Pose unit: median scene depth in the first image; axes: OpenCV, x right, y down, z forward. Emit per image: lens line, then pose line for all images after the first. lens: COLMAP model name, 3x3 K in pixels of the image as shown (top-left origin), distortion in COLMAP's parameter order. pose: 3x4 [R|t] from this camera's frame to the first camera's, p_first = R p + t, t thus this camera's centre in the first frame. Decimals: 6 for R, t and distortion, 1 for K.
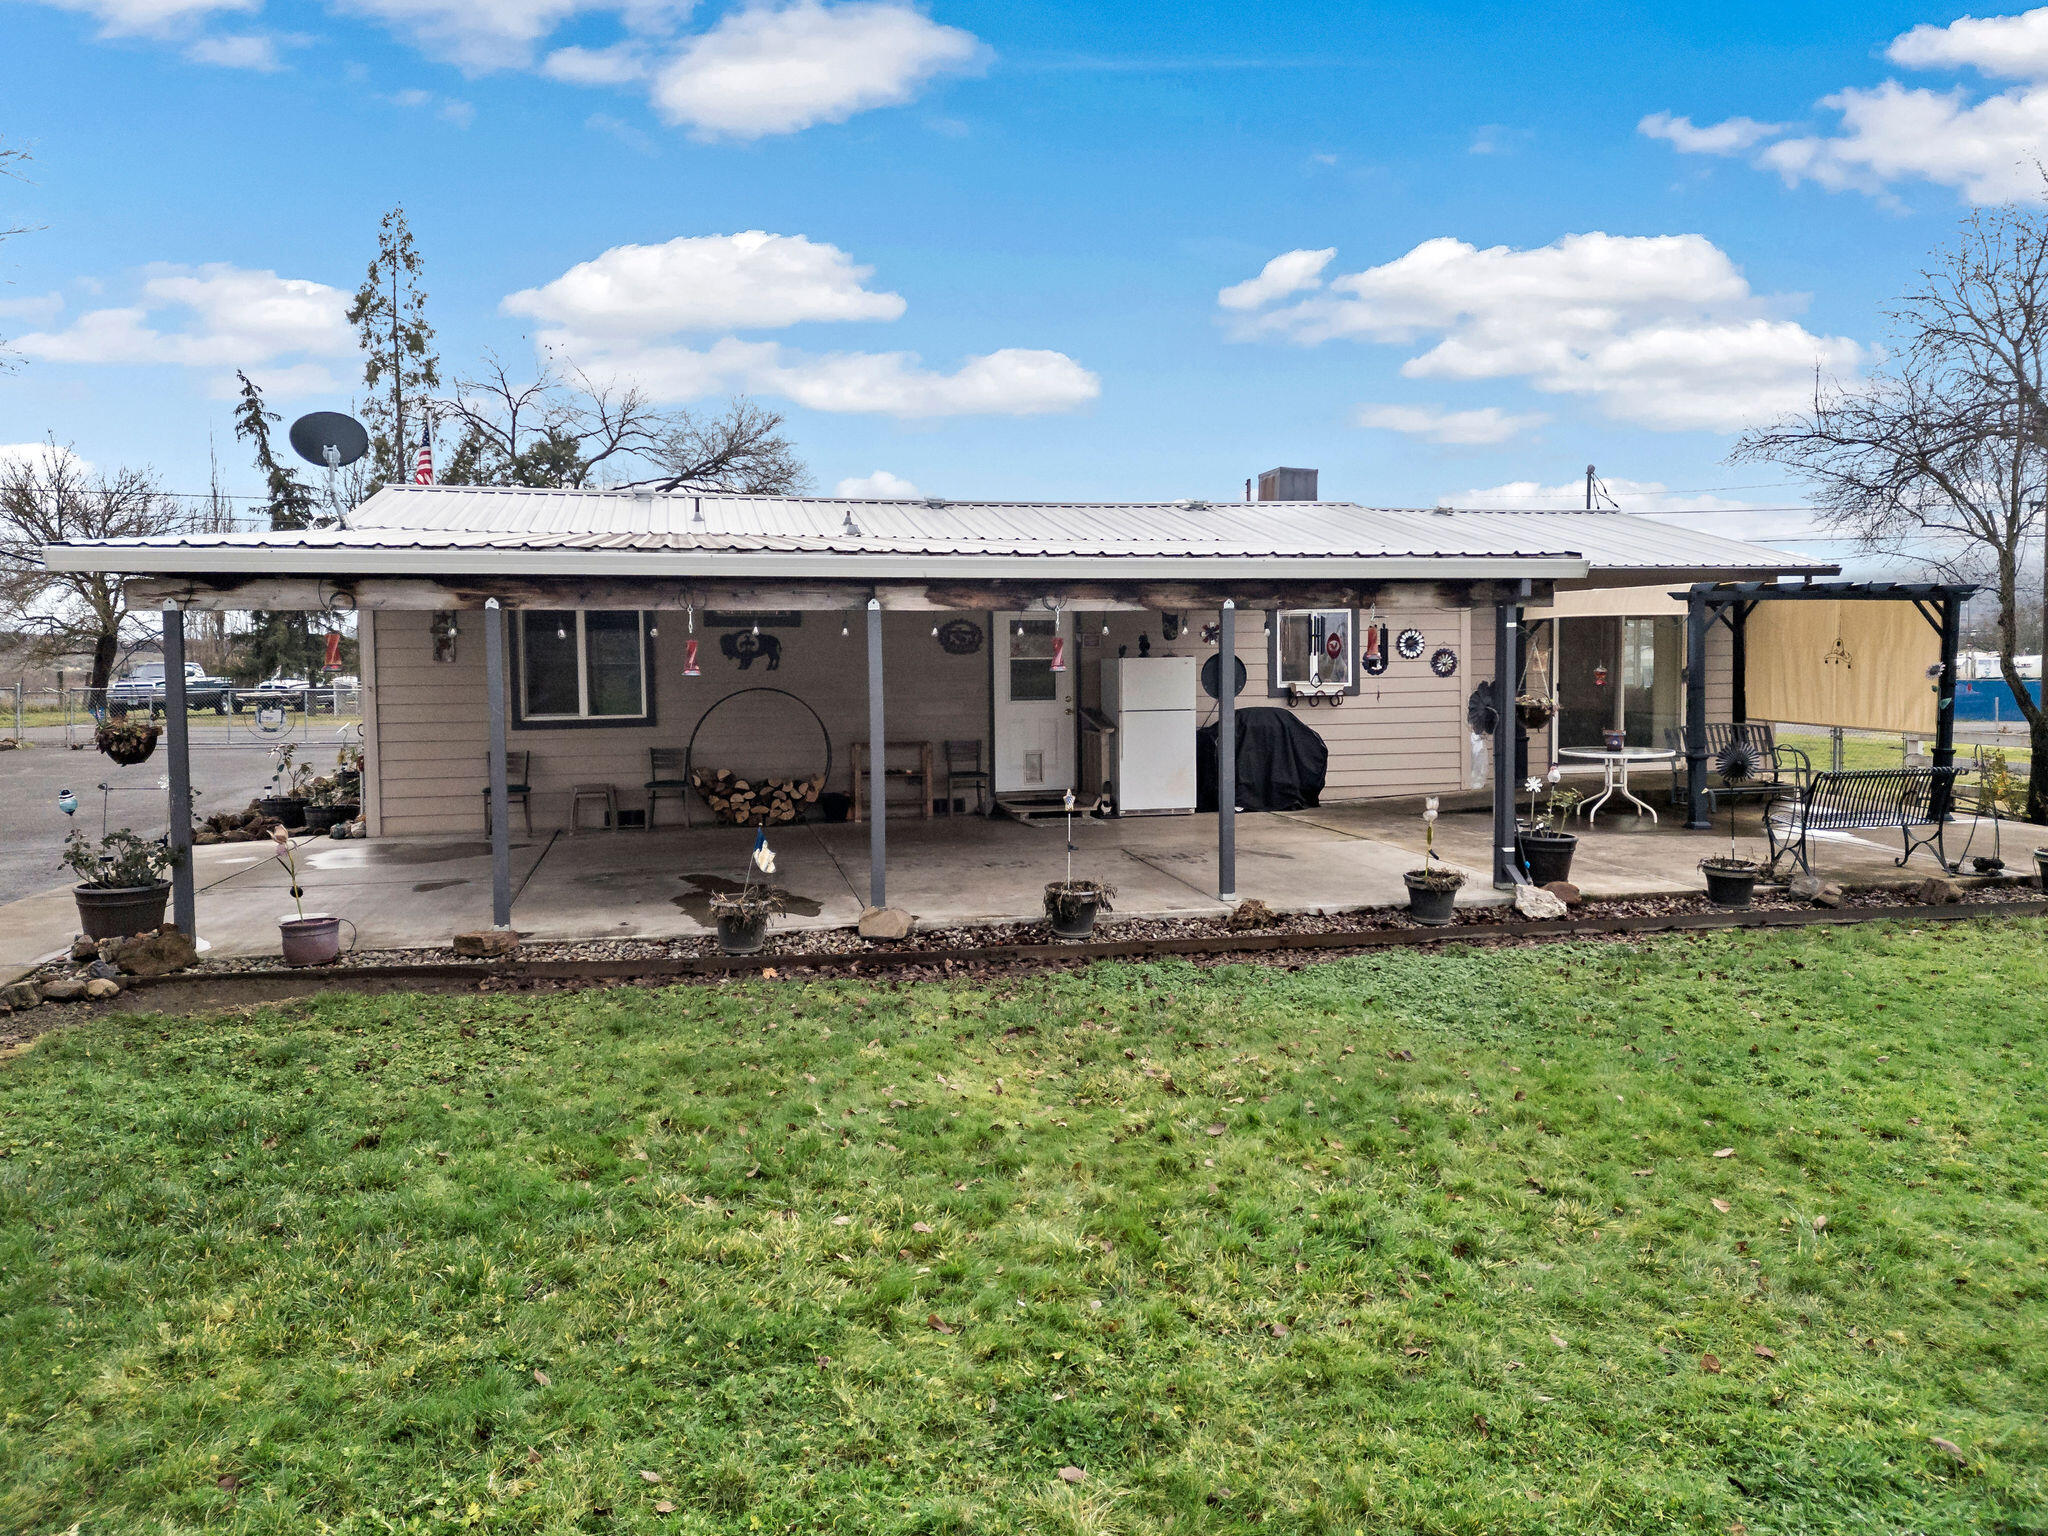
lens RADIAL K [[1420.9, 0, 1032.4], [0, 1420.9, 774.4], [0, 0, 1]] dist [0.079198, -0.073086]
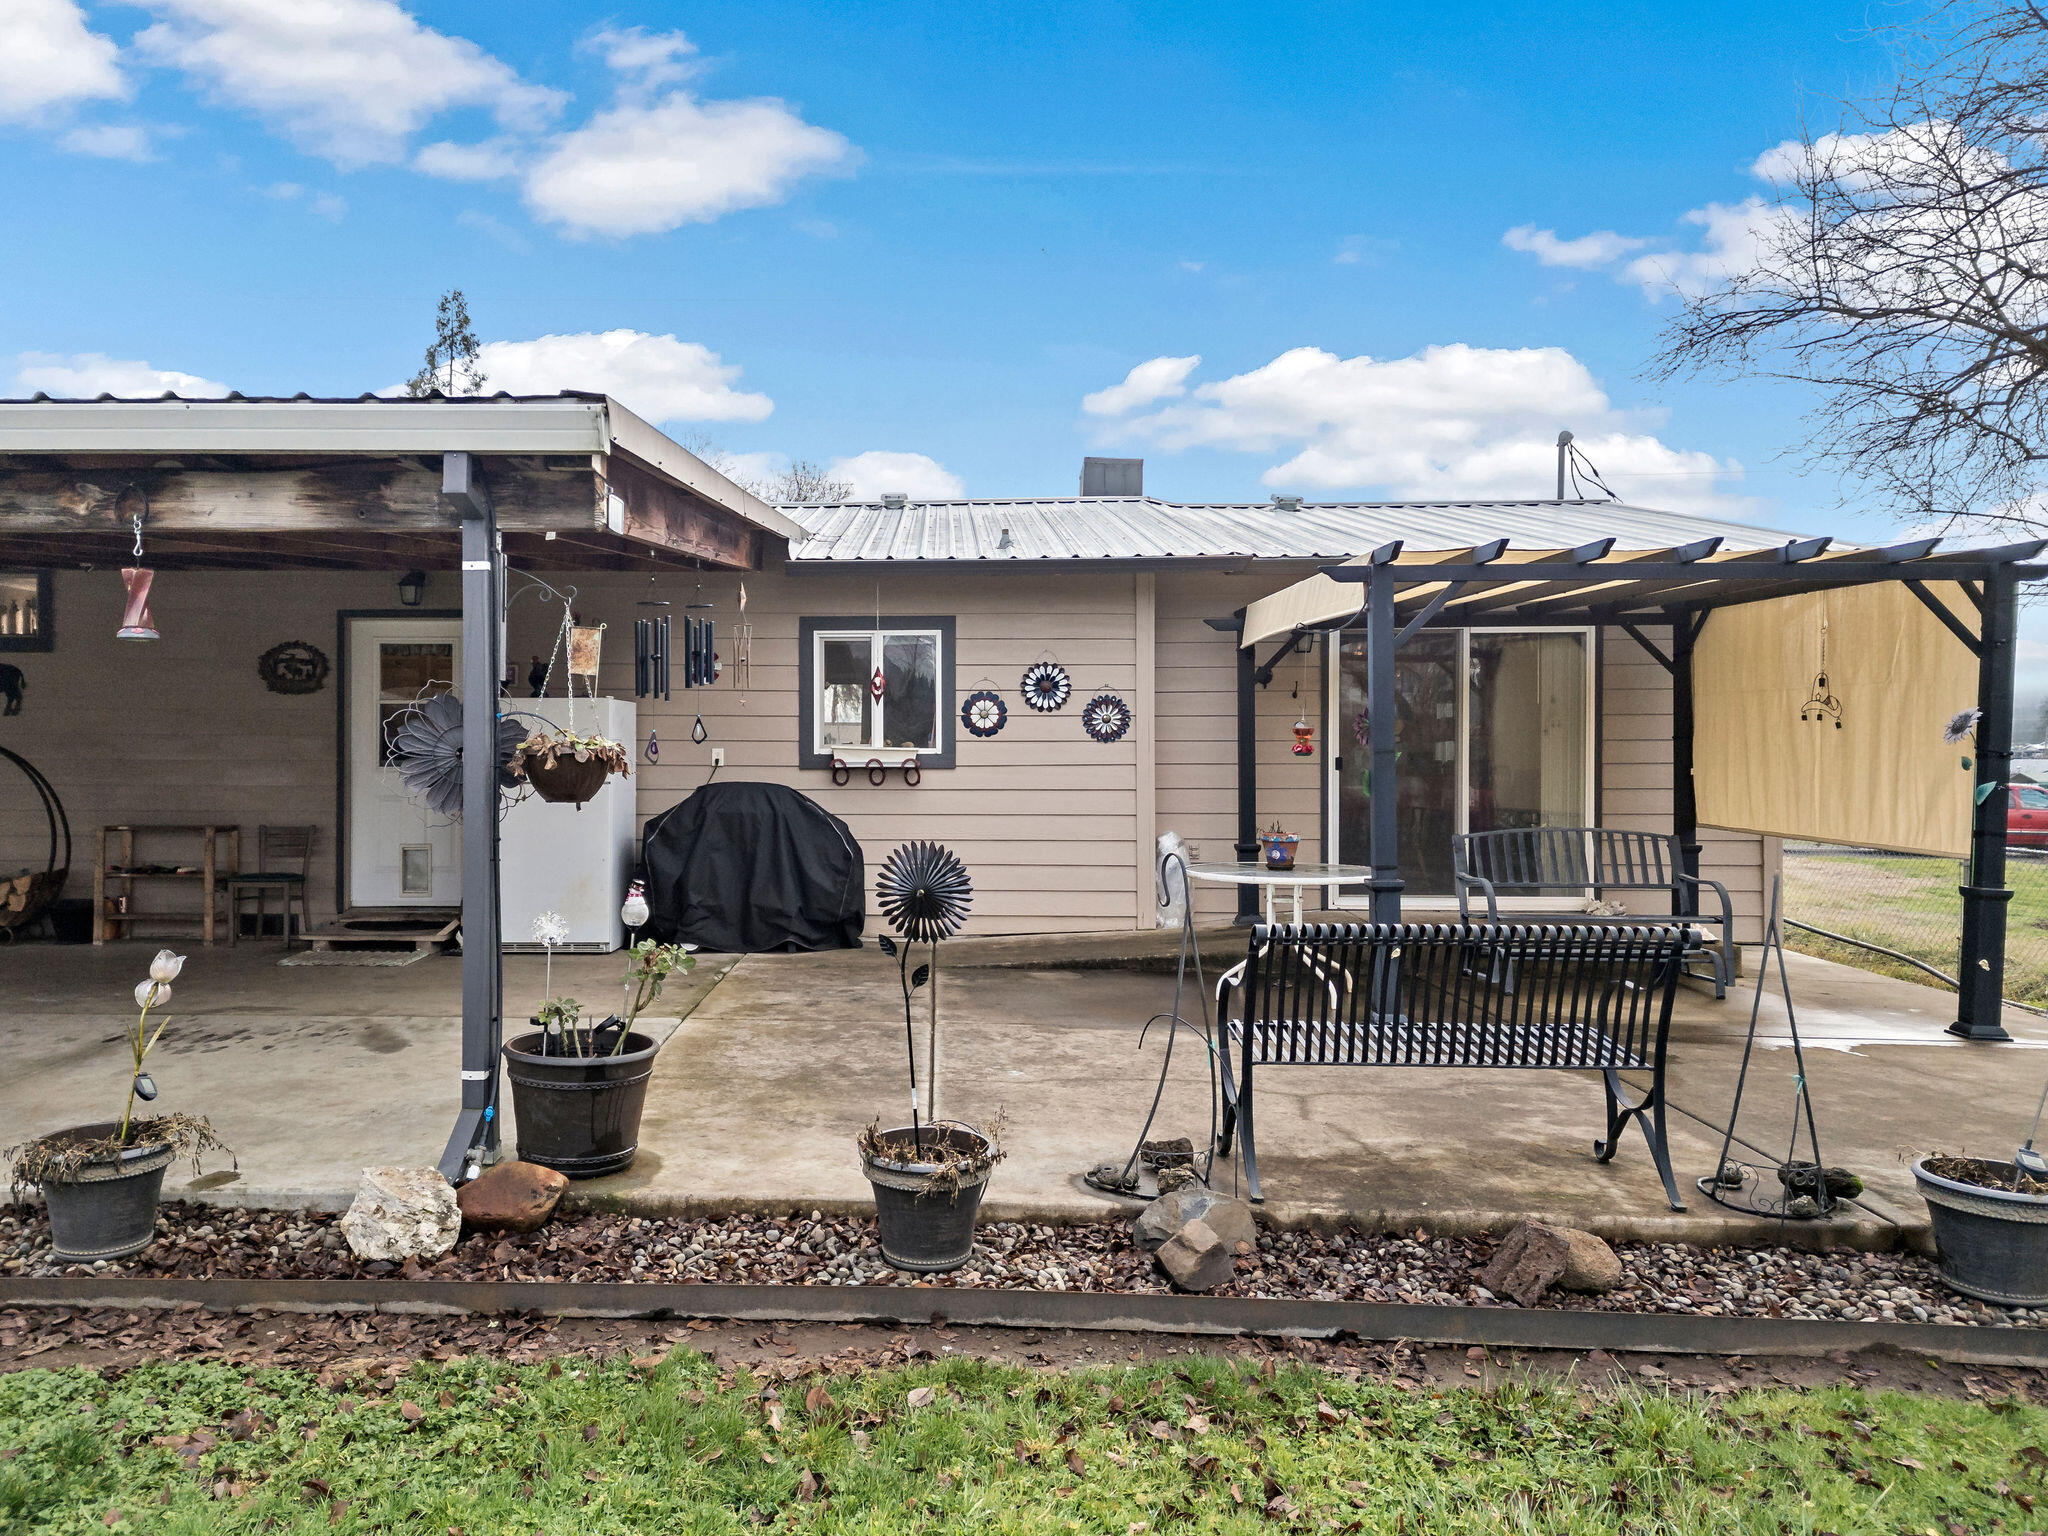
lens RADIAL K [[1420.9, 0, 1015.5], [0, 1420.9, 766.4], [0, 0, 1]] dist [0.079198, -0.073086]
pose [[0.958672, 0.009961, -0.284338, 0.427265], [-0.035226, 0.995853, -0.083880, -0.006492], [0.282324, 0.090430, 0.955048, 0.425200]]
